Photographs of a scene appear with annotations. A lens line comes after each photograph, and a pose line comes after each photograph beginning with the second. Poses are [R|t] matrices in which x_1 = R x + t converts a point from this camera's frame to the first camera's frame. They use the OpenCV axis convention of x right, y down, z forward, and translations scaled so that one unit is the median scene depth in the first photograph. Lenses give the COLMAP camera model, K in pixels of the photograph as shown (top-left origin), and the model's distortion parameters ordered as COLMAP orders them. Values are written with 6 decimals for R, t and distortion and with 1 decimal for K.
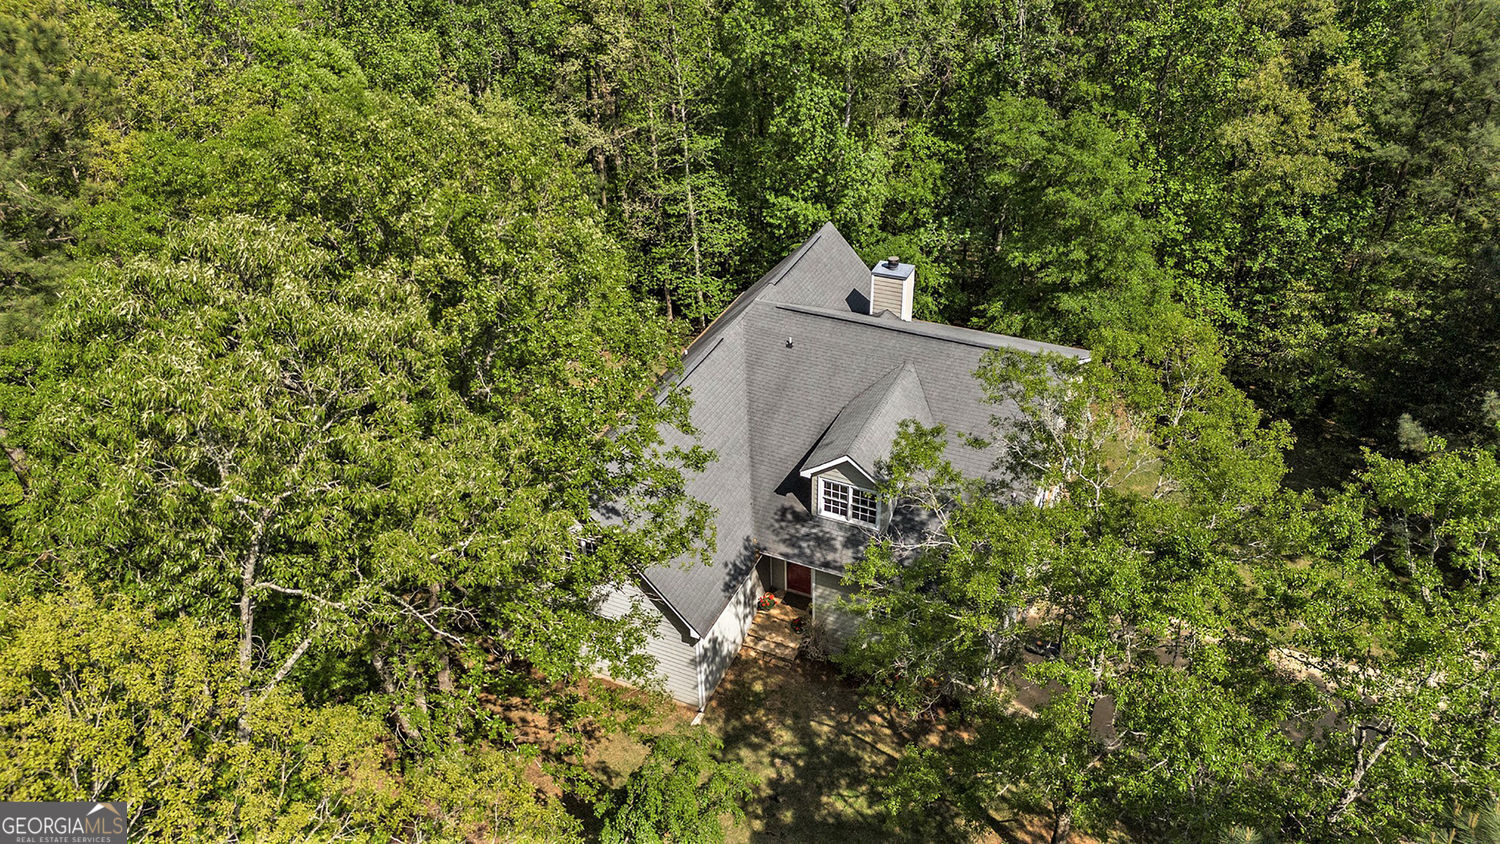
lens RADIAL K [[1054.9, 0, 741.8], [0, 1054.9, 419.6], [0, 0, 1]] dist [-0.006771, -0.010122]
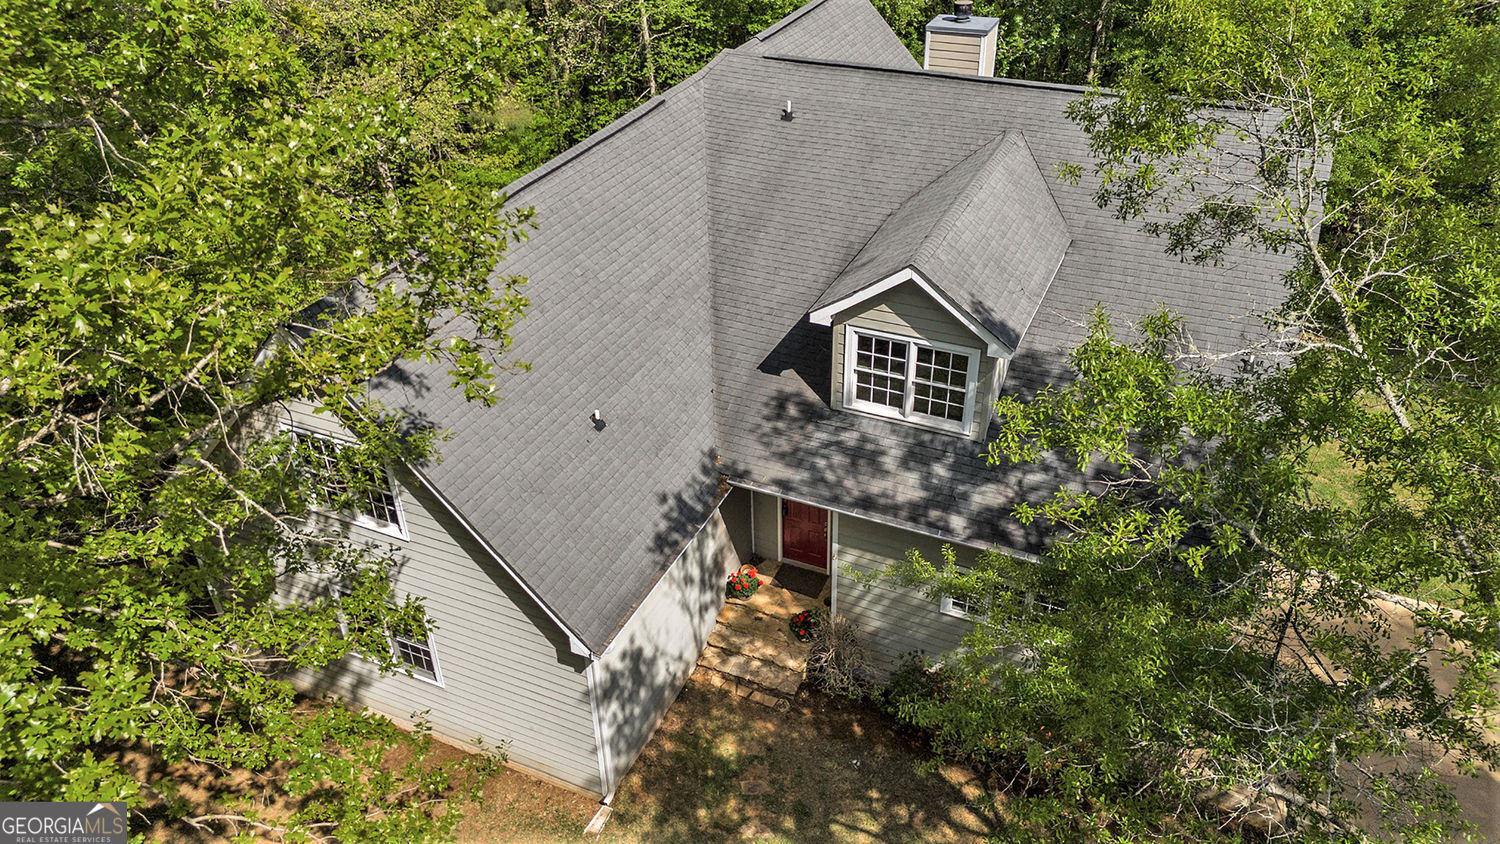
lens RADIAL K [[1054.9, 0, 694.6], [0, 1054.9, 414.9], [0, 0, 1]] dist [-0.006771, -0.010122]
pose [[0.999161, -0.002185, -0.040902, 0.016580], [0.002159, 0.999997, -0.000683, 0.072988], [0.040903, 0.000594, 0.999163, 0.383085]]
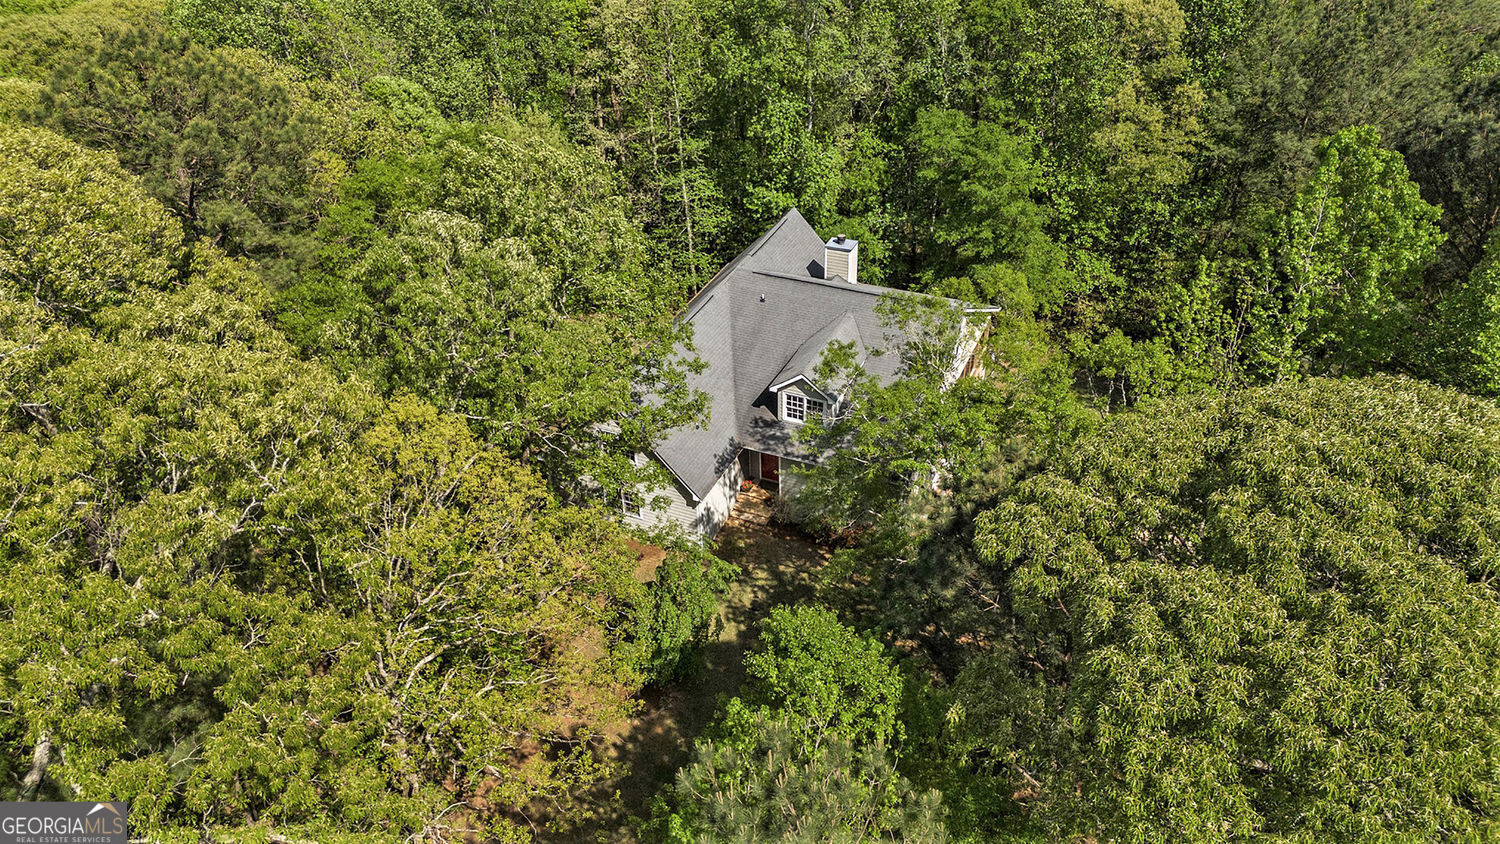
lens RADIAL K [[1054.9, 0, 756.2], [0, 1054.9, 425.4], [0, 0, 1]] dist [-0.006771, -0.010122]
pose [[0.999654, -0.009485, 0.024553, 0.002383], [0.008939, 0.999712, 0.022269, 0.051260], [-0.024757, -0.022041, 0.999450, -0.306421]]
